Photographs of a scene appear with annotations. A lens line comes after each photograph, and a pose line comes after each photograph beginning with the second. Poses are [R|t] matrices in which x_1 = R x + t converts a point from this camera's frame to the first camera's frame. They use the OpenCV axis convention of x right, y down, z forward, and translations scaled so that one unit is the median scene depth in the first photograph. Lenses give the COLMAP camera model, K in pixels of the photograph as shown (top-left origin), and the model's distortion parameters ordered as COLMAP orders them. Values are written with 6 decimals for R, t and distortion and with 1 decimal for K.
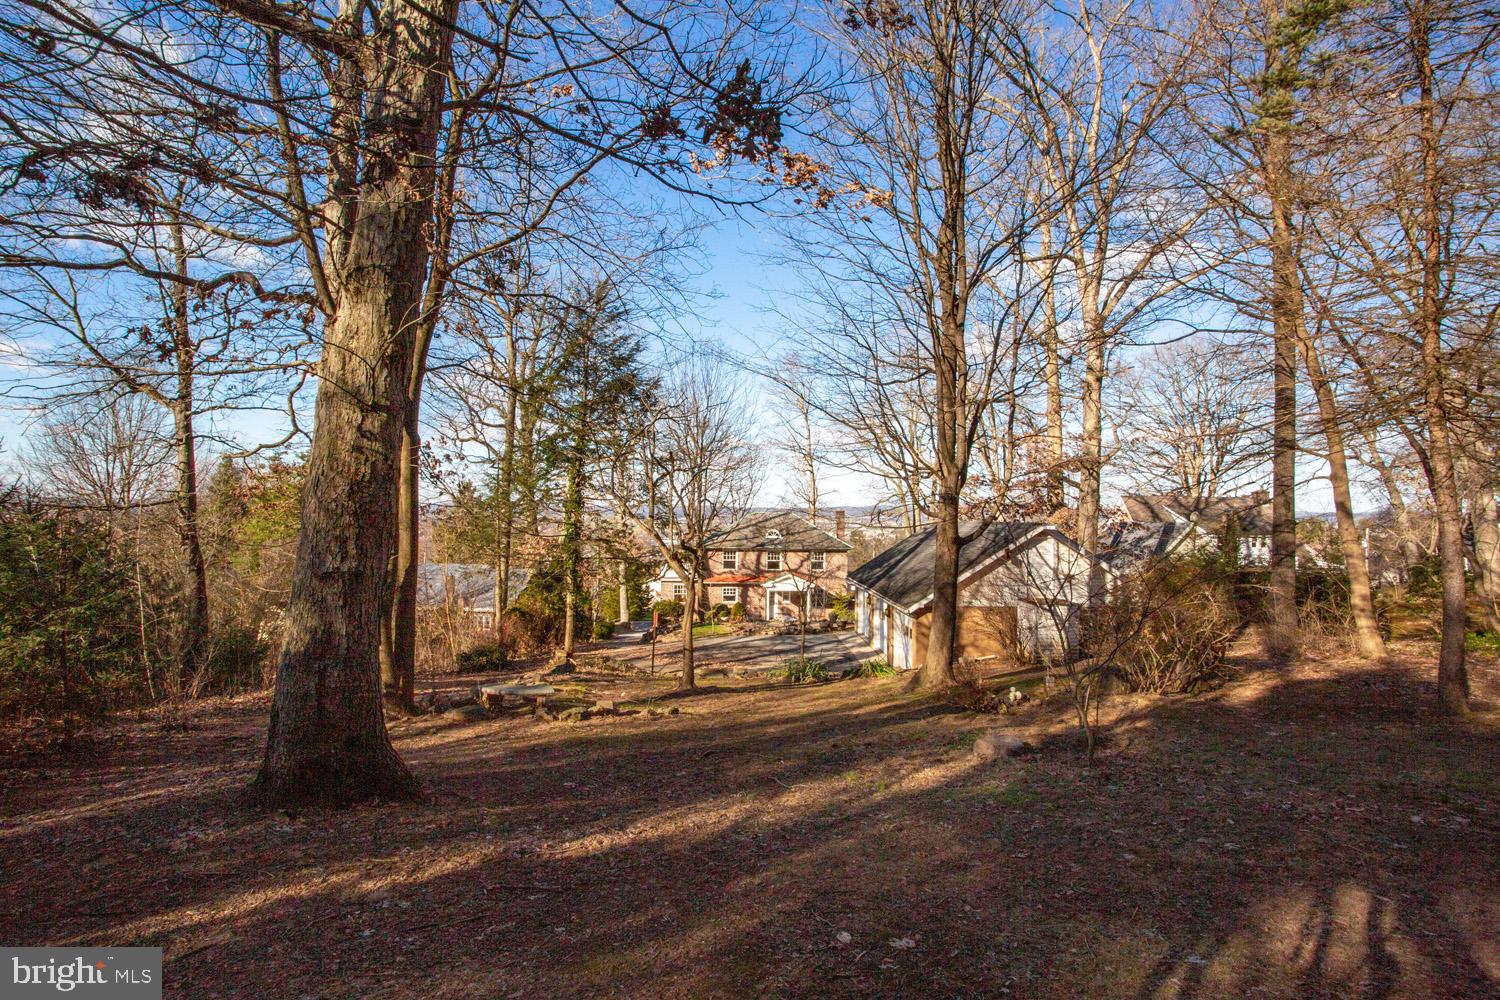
lens RADIAL K [[726.8, 0, 750.0], [0, 726.8, 500.0], [0, 0, 1]] dist [-0.080823, 0.036595]
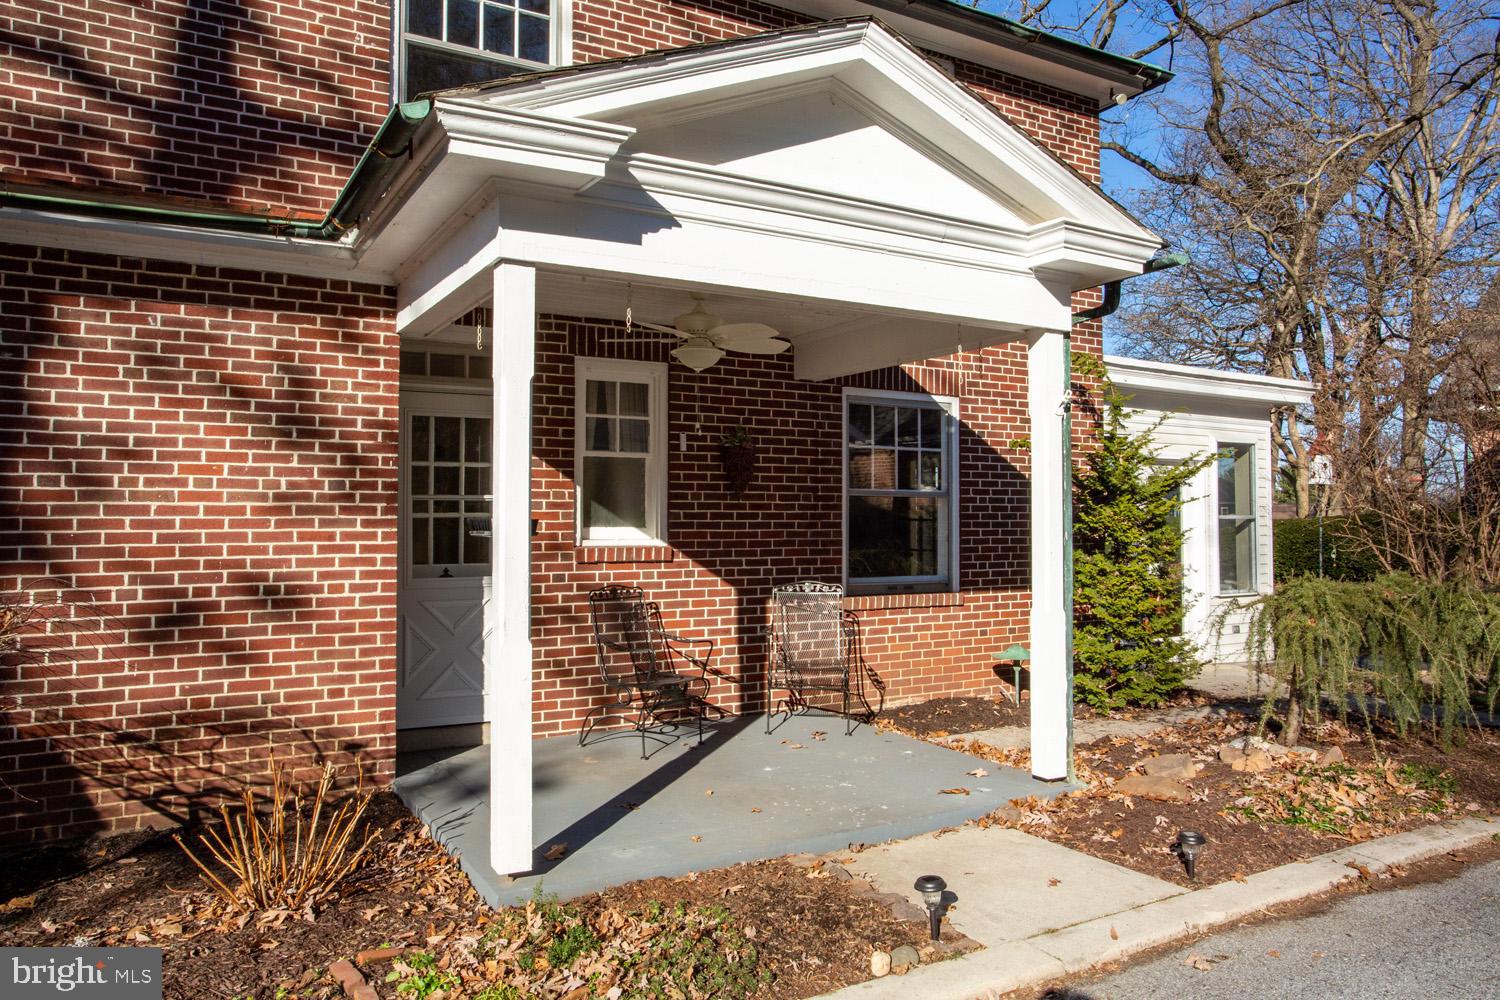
lens RADIAL K [[1030.8, 0, 750.0], [0, 1030.8, 500.0], [0, 0, 1]] dist [-0.005708, -0.001083]
pose [[0.877265, -0.005162, 0.479979, 0.003542], [0.001514, 0.999967, 0.007988, 0.134924], [-0.480004, -0.006281, 0.877244, 0.880618]]
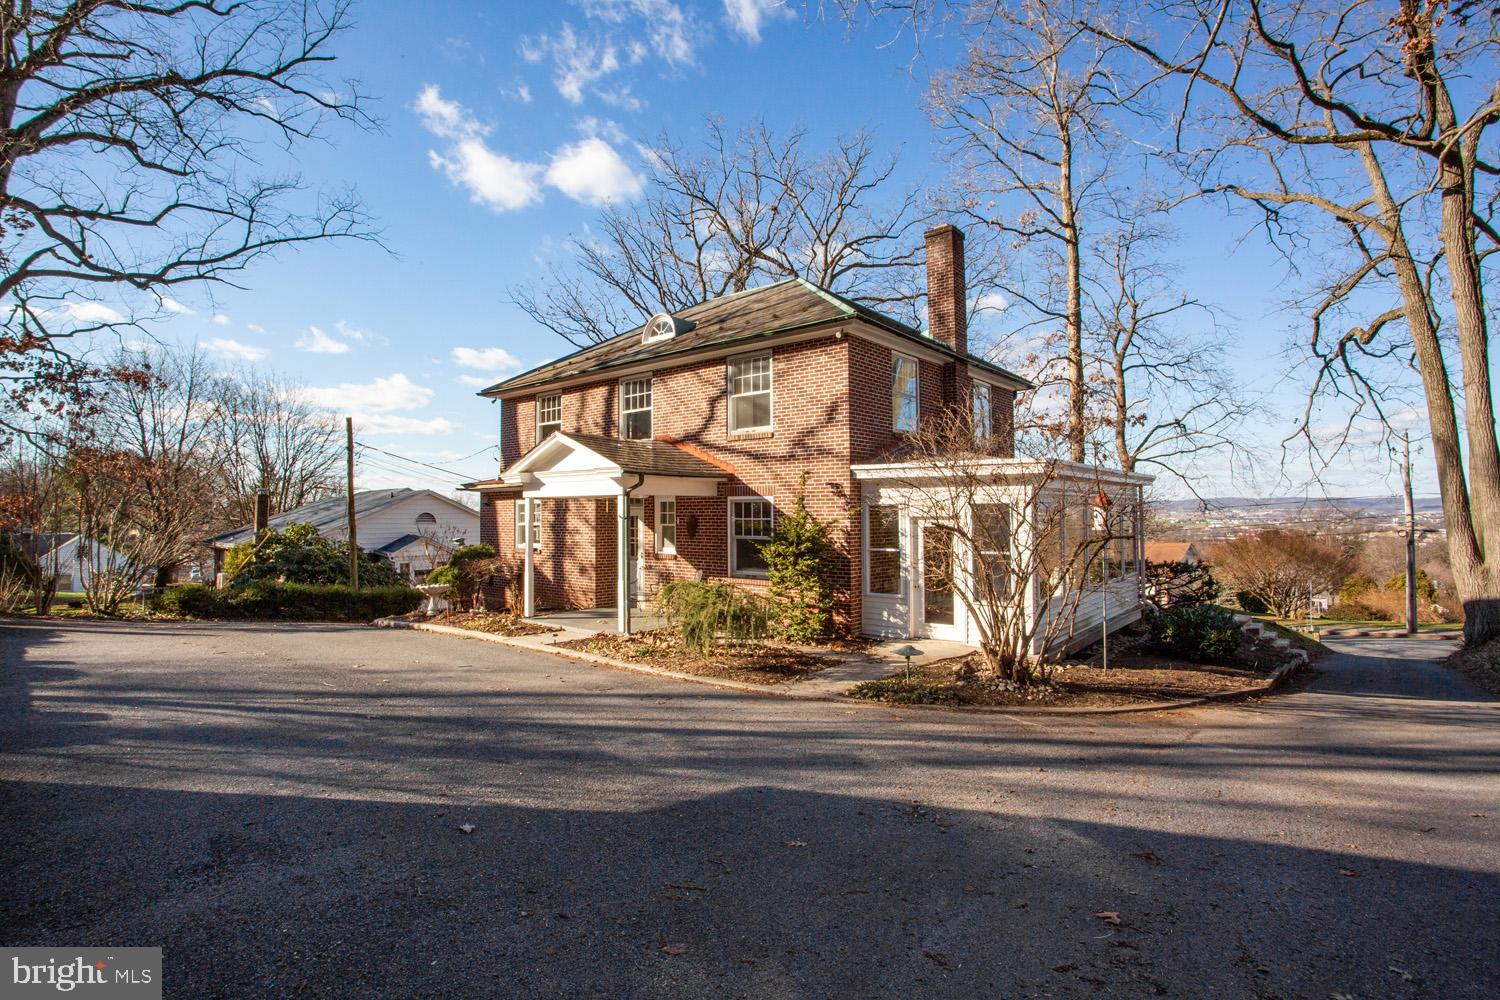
lens RADIAL K [[726.8, 0, 750.0], [0, 726.8, 500.0], [0, 0, 1]] dist [-0.080823, 0.036595]
pose [[0.762008, -0.026429, -0.647028, 0.257156], [0.031927, 0.999485, -0.003224, 0.122770], [0.646780, -0.018201, 0.762459, 0.805426]]
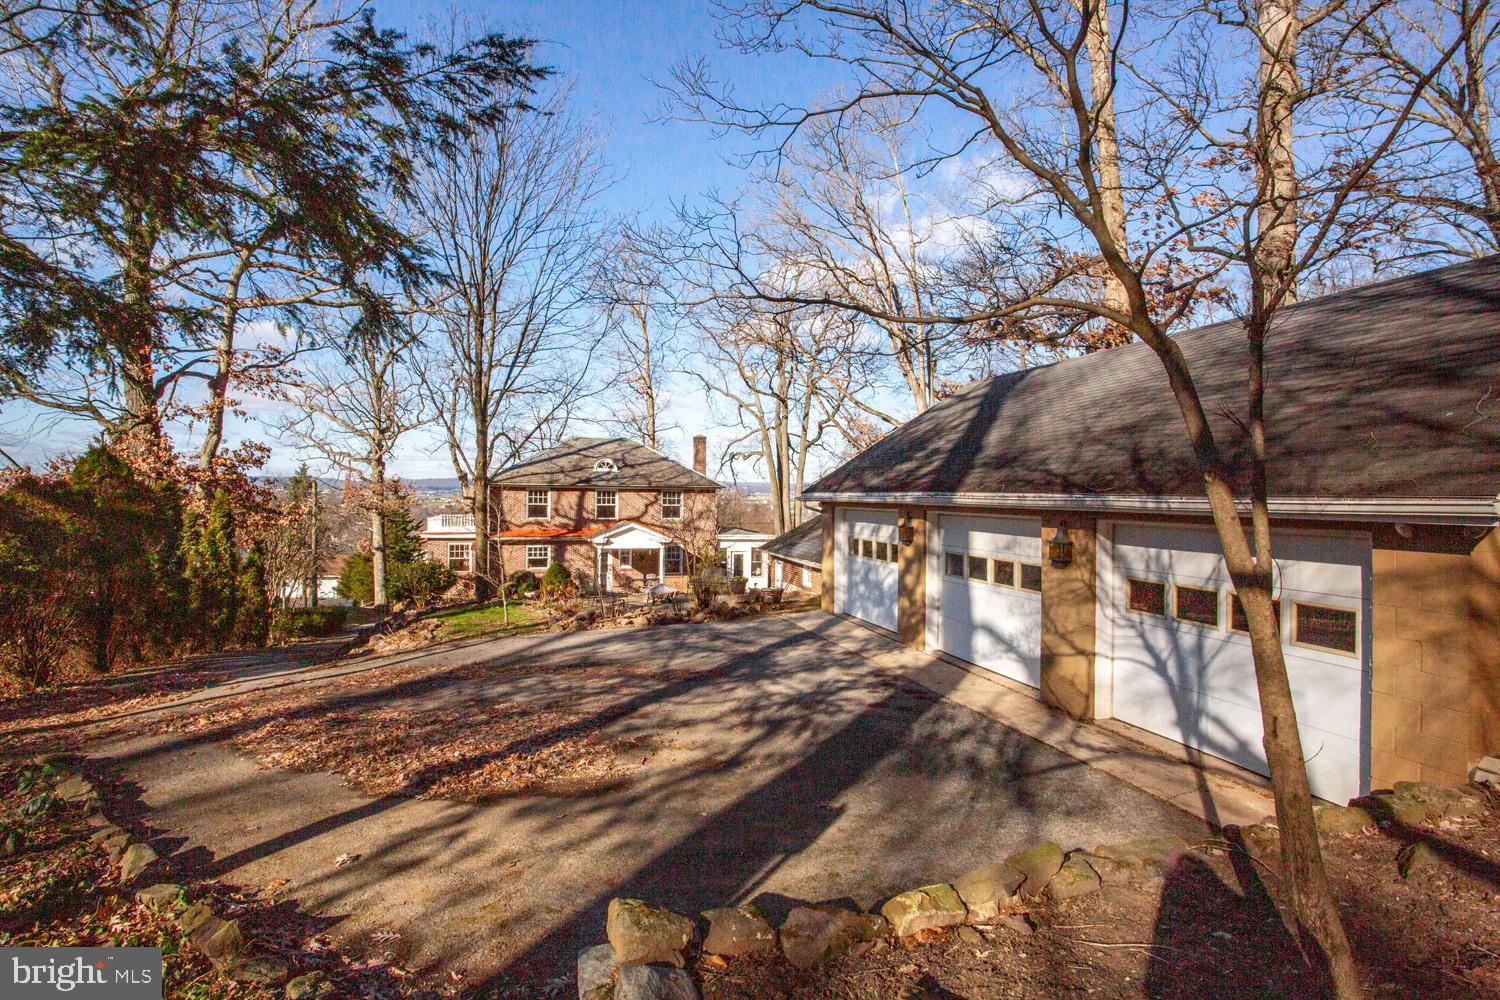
lens RADIAL K [[726.8, 0, 750.0], [0, 726.8, 500.0], [0, 0, 1]] dist [-0.080823, 0.036595]
pose [[0.964734, 0.000805, 0.263226, -0.014013], [-0.010034, 0.999381, 0.033721, 0.055994], [-0.263036, -0.035173, 0.964145, 0.333795]]
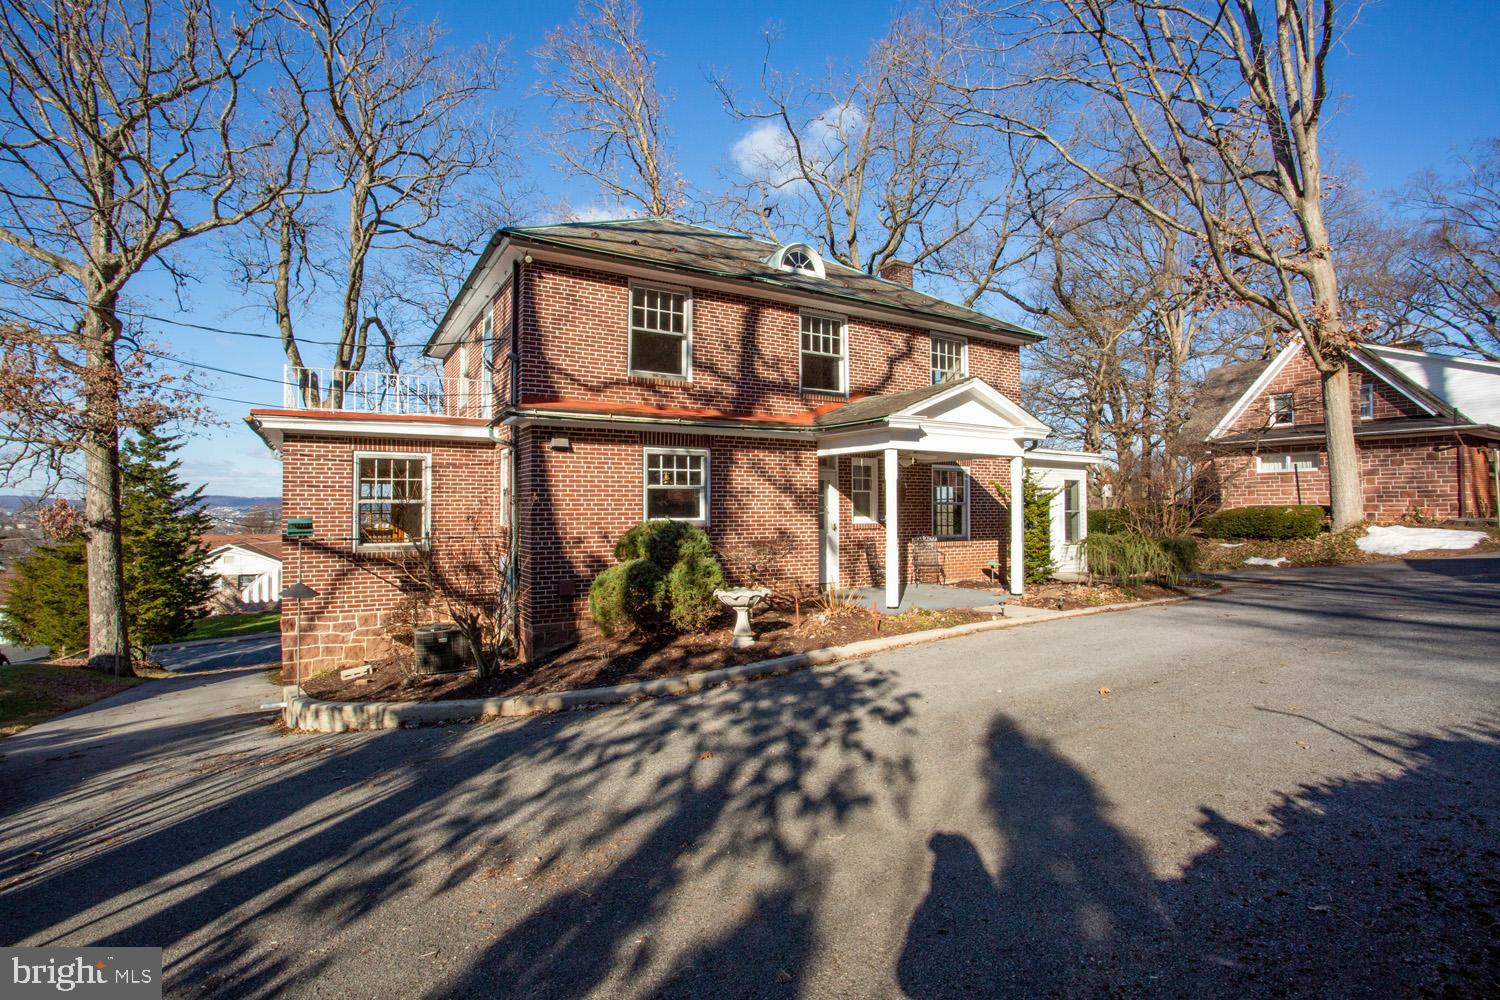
lens RADIAL K [[726.8, 0, 750.0], [0, 726.8, 500.0], [0, 0, 1]] dist [-0.080823, 0.036595]
pose [[0.865548, -0.008794, 0.500748, -0.109704], [-0.001497, 0.999796, 0.020146, 0.128464], [-0.500823, -0.018187, 0.865359, 0.800436]]
